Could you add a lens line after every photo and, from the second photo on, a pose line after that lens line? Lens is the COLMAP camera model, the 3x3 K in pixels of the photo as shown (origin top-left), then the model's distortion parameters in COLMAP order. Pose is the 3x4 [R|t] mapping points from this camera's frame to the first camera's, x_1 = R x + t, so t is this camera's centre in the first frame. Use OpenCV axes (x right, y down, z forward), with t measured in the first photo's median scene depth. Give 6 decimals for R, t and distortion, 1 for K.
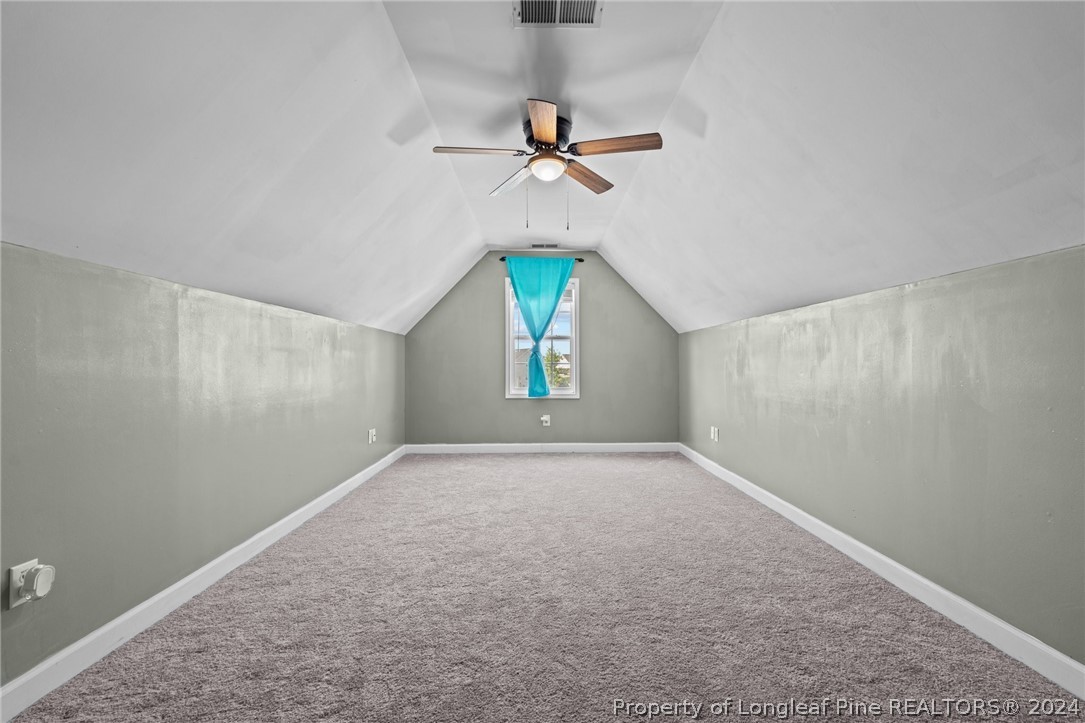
lens RADIAL K [[471.7, 0, 546.5], [0, 471.7, 356.3], [0, 0, 1]] dist [-0.008359, 0.000662]
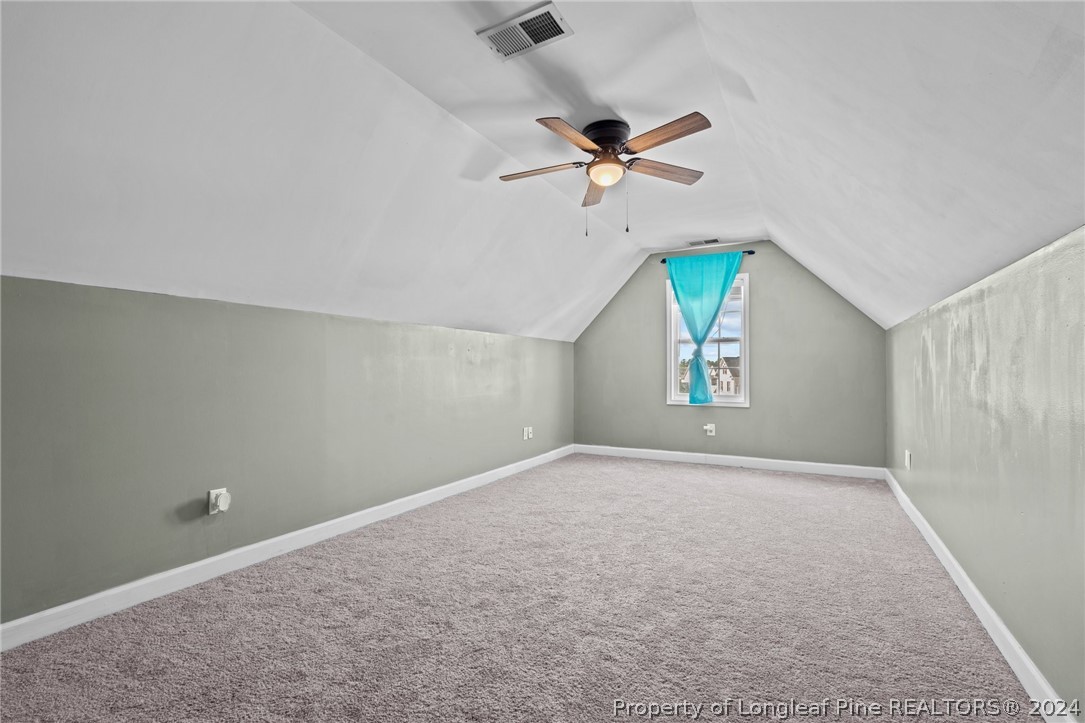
lens RADIAL K [[473.2, 0, 544.8], [0, 473.2, 361.4], [0, 0, 1]] dist [-0.007847, 0.000972]
pose [[0.865170, -0.009798, -0.501382, 0.190271], [0.010139, 0.999947, -0.002045, 0.000038], [0.501376, -0.003315, 0.865223, 0.032881]]
